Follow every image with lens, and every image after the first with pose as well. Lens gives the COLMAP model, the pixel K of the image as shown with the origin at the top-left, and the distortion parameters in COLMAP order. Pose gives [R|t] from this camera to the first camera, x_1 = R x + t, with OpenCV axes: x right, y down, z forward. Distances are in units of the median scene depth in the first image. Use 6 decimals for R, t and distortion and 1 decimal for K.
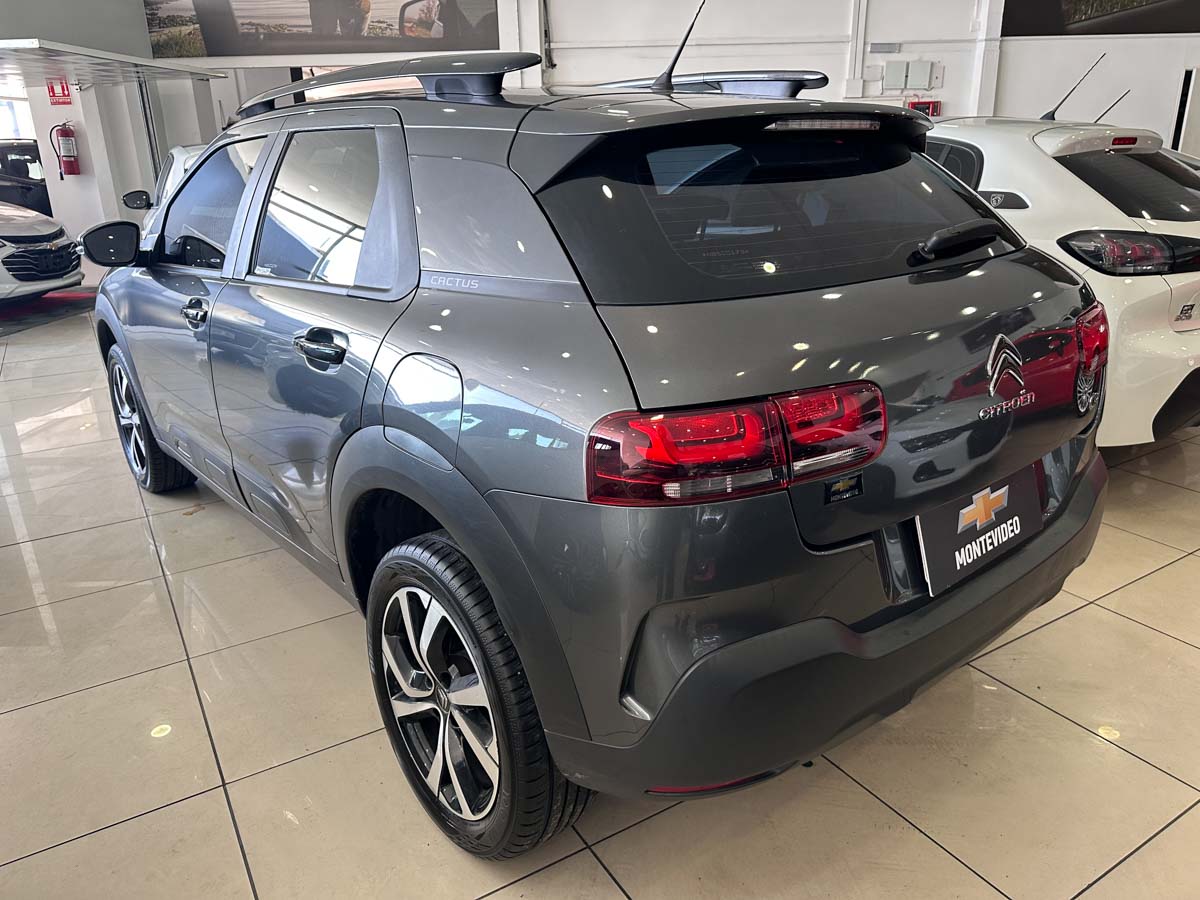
lens RADIAL K [[852.5, 0, 601.5], [0, 852.5, 439.9], [0, 0, 1]] dist [0.021337, -0.026909]
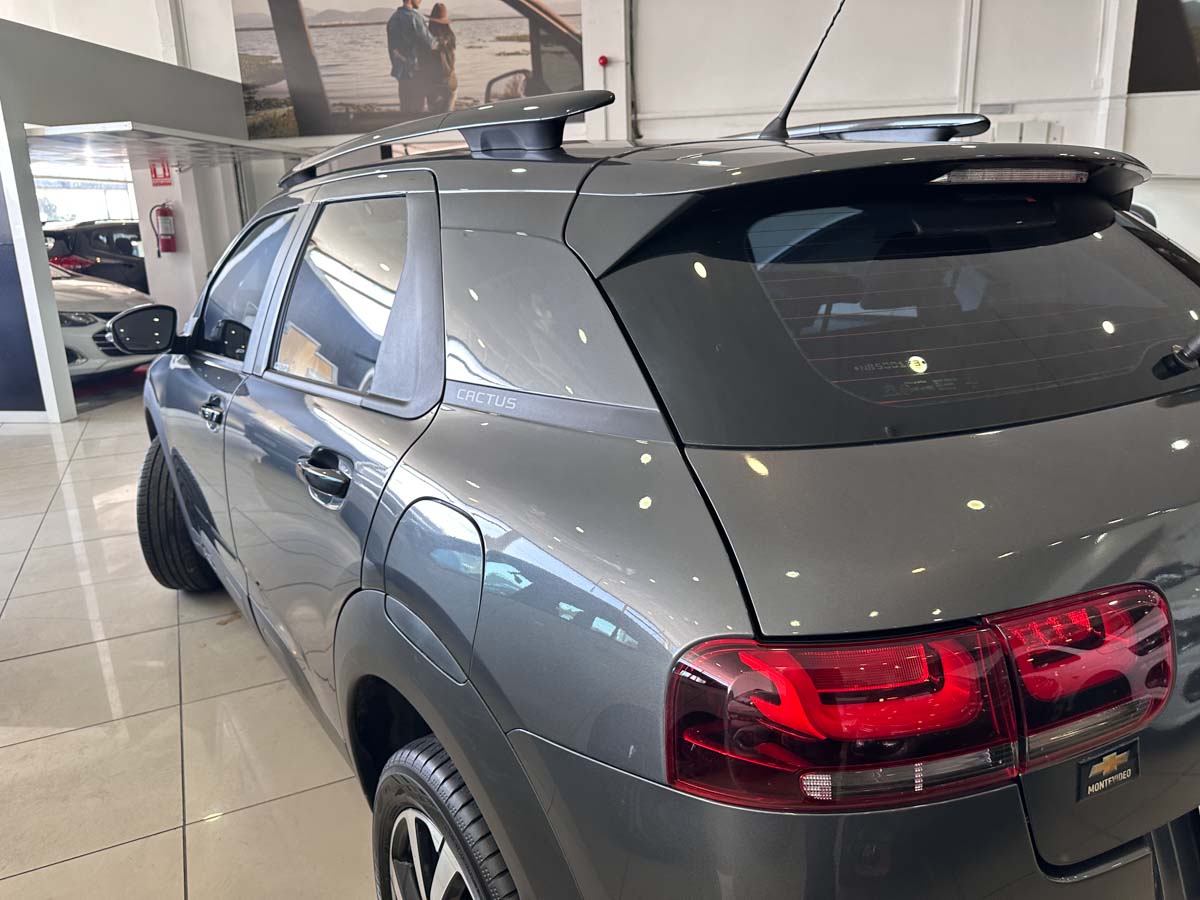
lens RADIAL K [[852.5, 0, 589.7], [0, 852.5, 447.4], [0, 0, 1]] dist [0.021337, -0.026909]
pose [[0.993805, 0.013468, -0.110323, -0.004595], [-0.021077, 0.997456, -0.068092, -0.075085], [0.109125, 0.069995, 0.991561, 0.231948]]
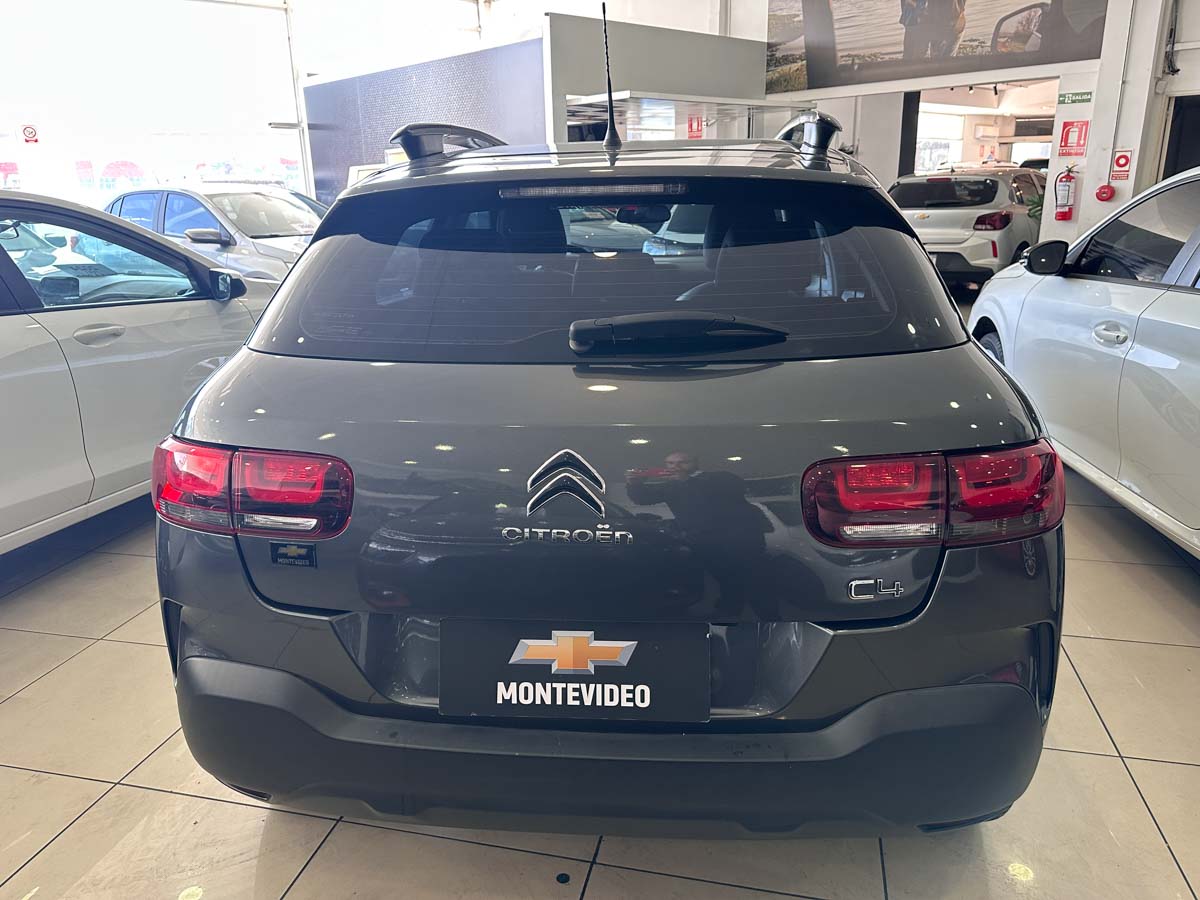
lens RADIAL K [[852.5, 0, 601.5], [0, 852.5, 448.6], [0, 0, 1]] dist [0.021337, -0.026909]
pose [[0.714415, 0.209977, -0.667474, 0.700700], [-0.215930, 0.973514, 0.075137, -0.130082], [0.665572, 0.090449, 0.740833, 0.275474]]
